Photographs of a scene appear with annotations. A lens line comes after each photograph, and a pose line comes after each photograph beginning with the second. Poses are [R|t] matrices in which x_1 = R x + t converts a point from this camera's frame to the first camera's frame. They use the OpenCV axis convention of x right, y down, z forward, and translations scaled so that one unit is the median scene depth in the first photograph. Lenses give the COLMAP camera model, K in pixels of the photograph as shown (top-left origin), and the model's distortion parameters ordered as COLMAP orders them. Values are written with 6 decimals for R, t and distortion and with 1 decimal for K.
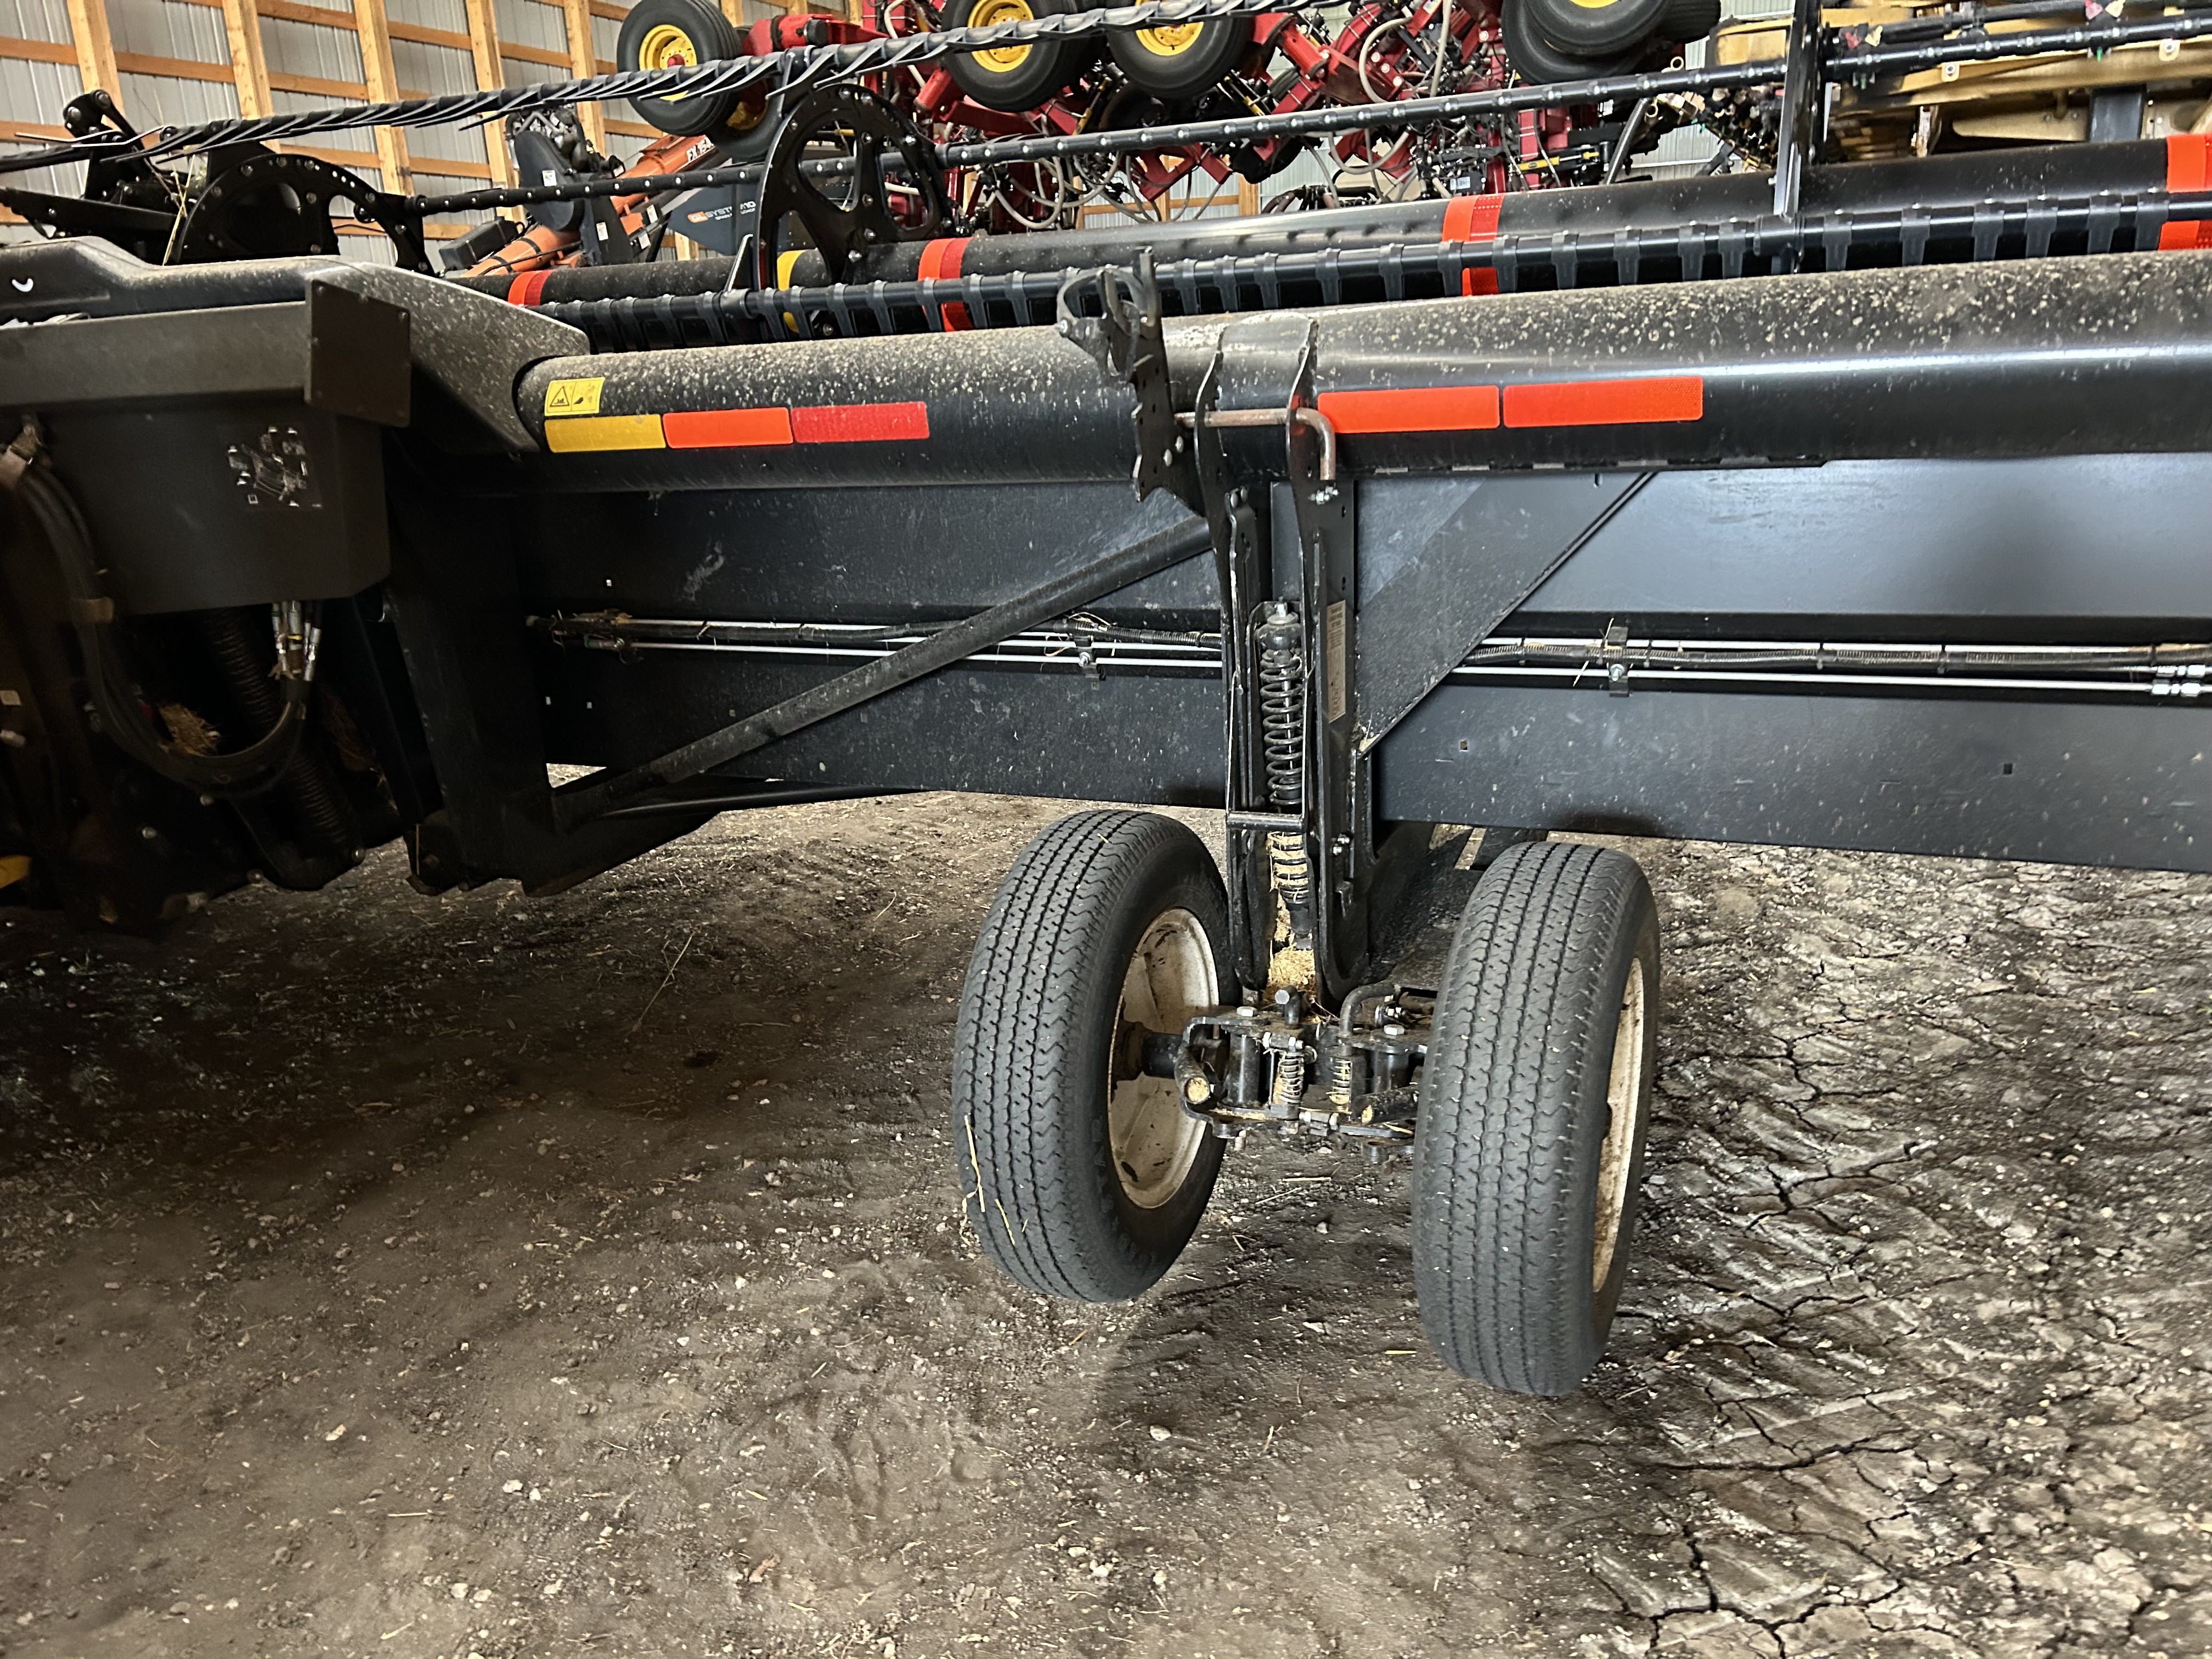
lens RADIAL K [[1622.4, 0, 1110.7], [0, 1622.4, 827.1], [0, 0, 1]] dist [0.025149, -0.028222]
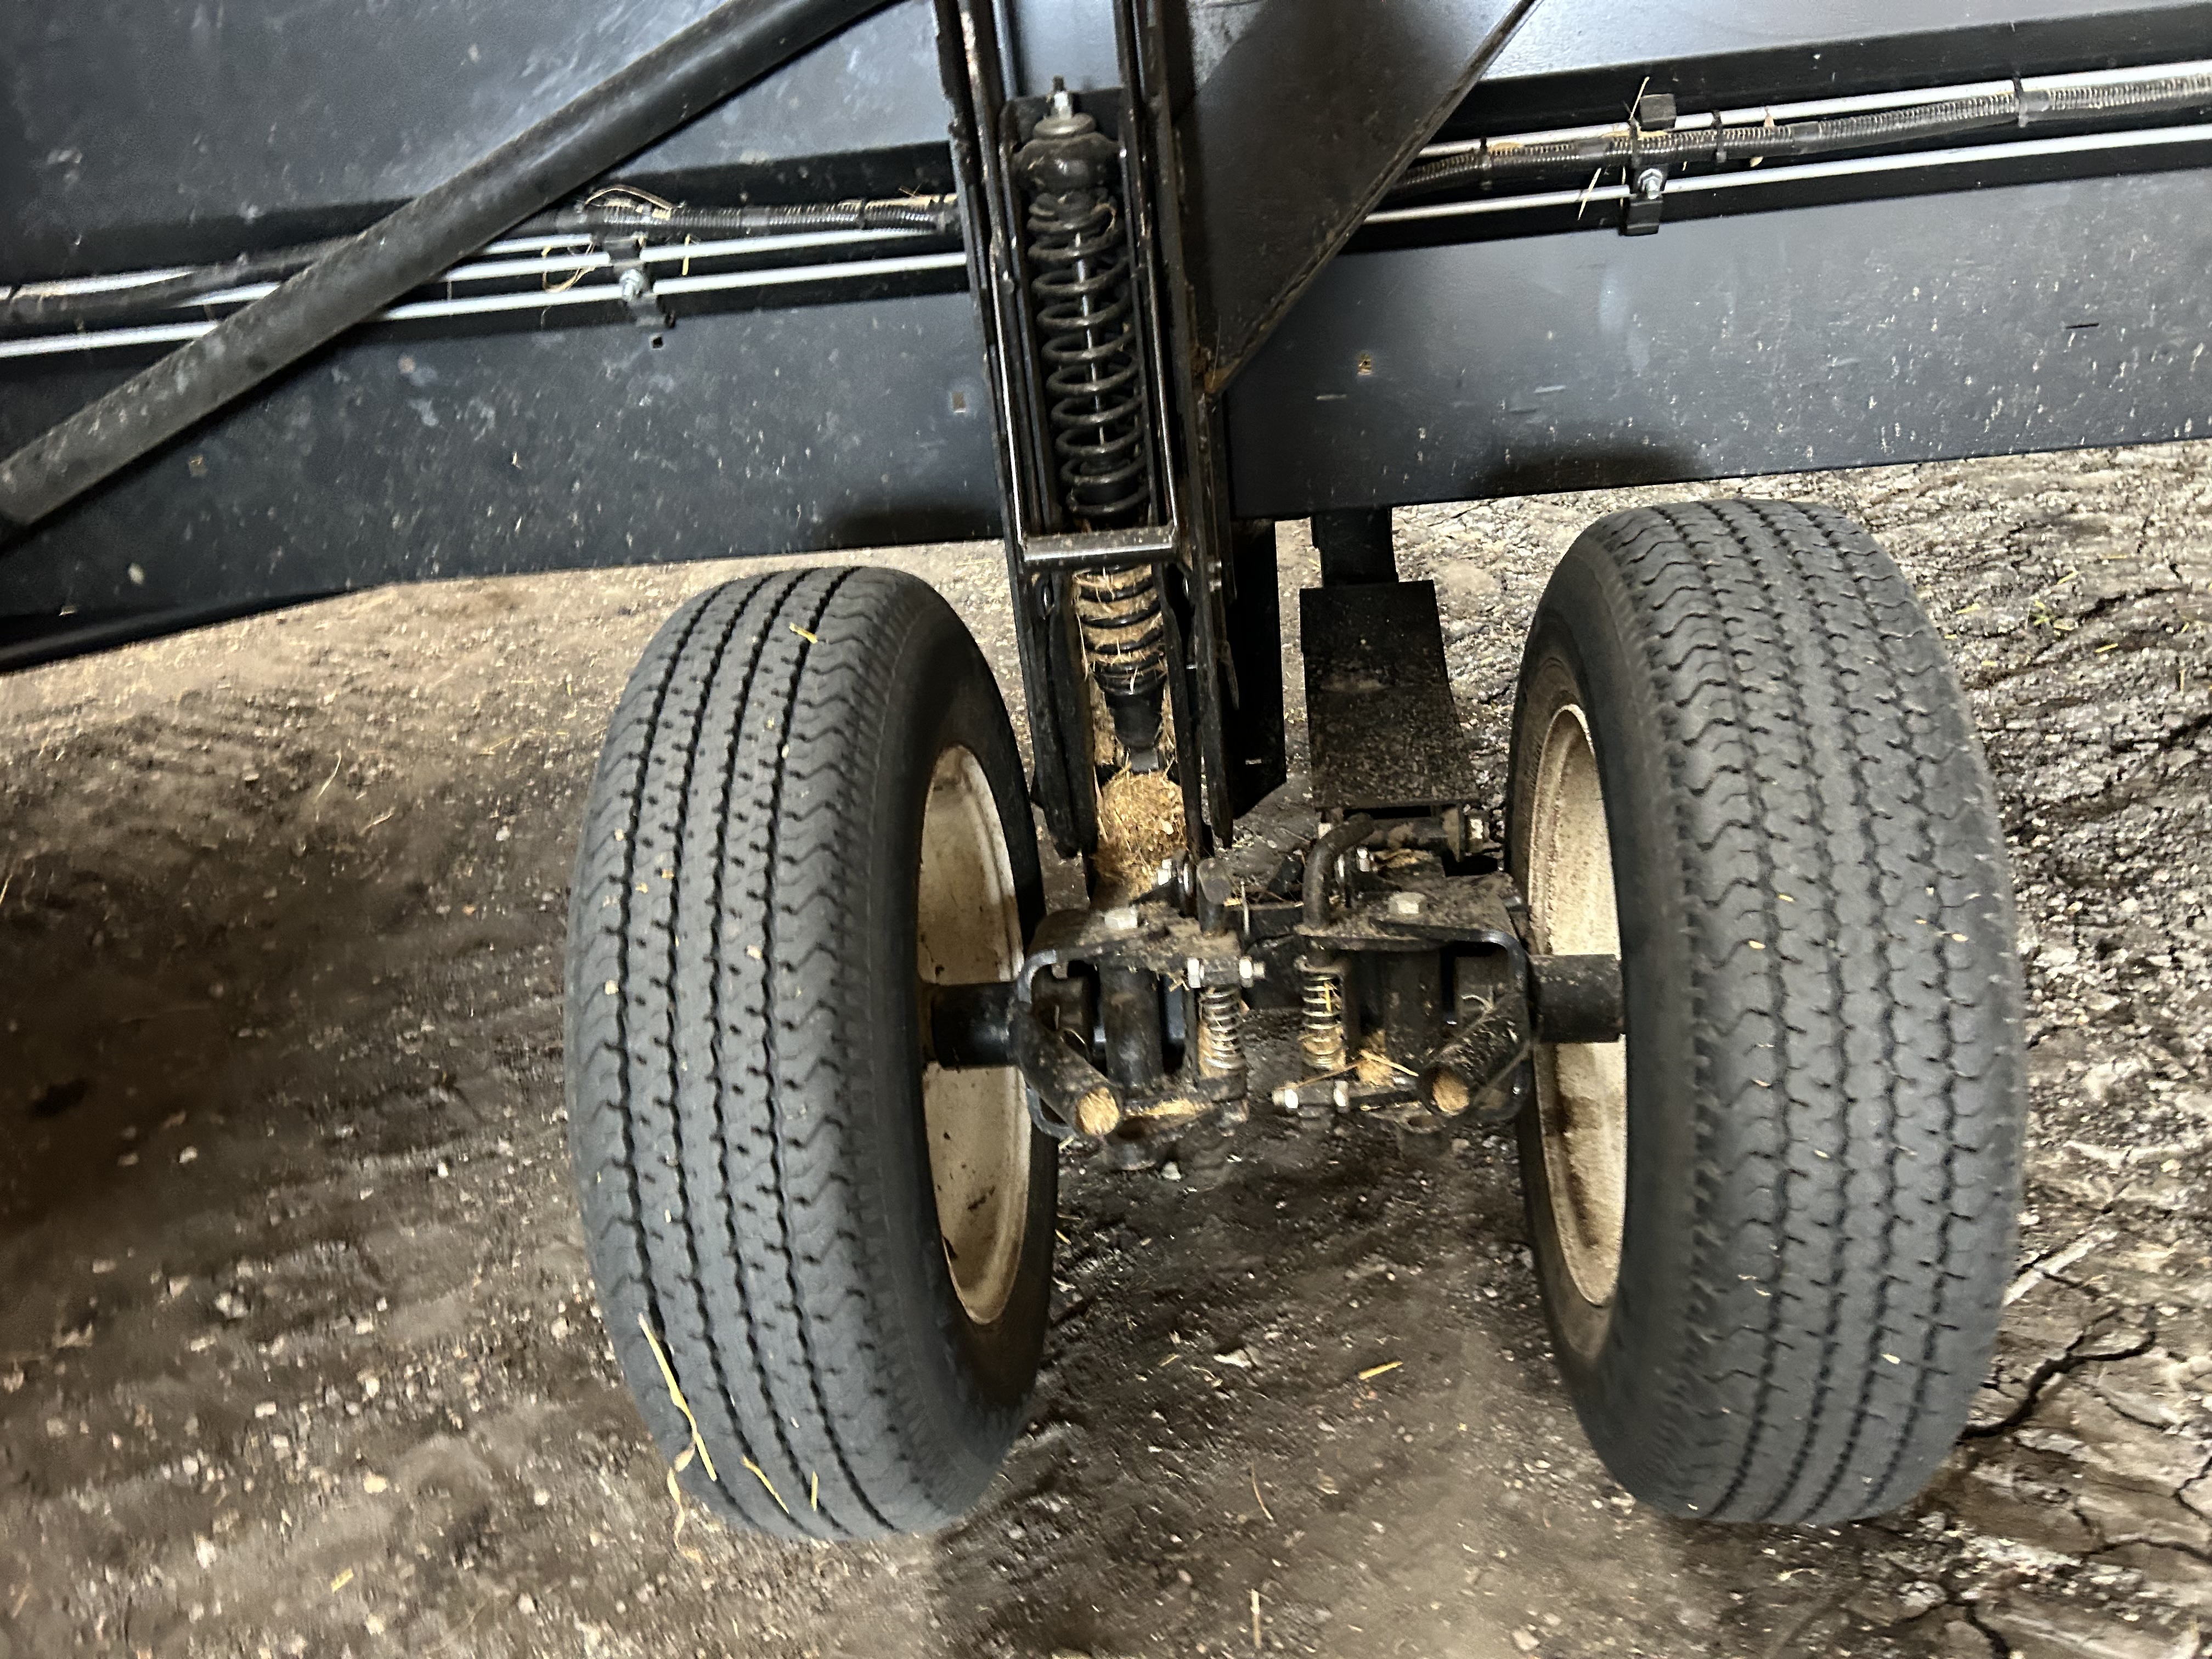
lens RADIAL K [[1622.4, 0, 1103.2], [0, 1622.4, 845.3], [0, 0, 1]] dist [0.025149, -0.028222]
pose [[0.939301, -0.196163, 0.281486, -0.056808], [0.145330, 0.970675, 0.191491, -0.009134], [-0.310795, -0.138959, 0.940264, 0.453302]]
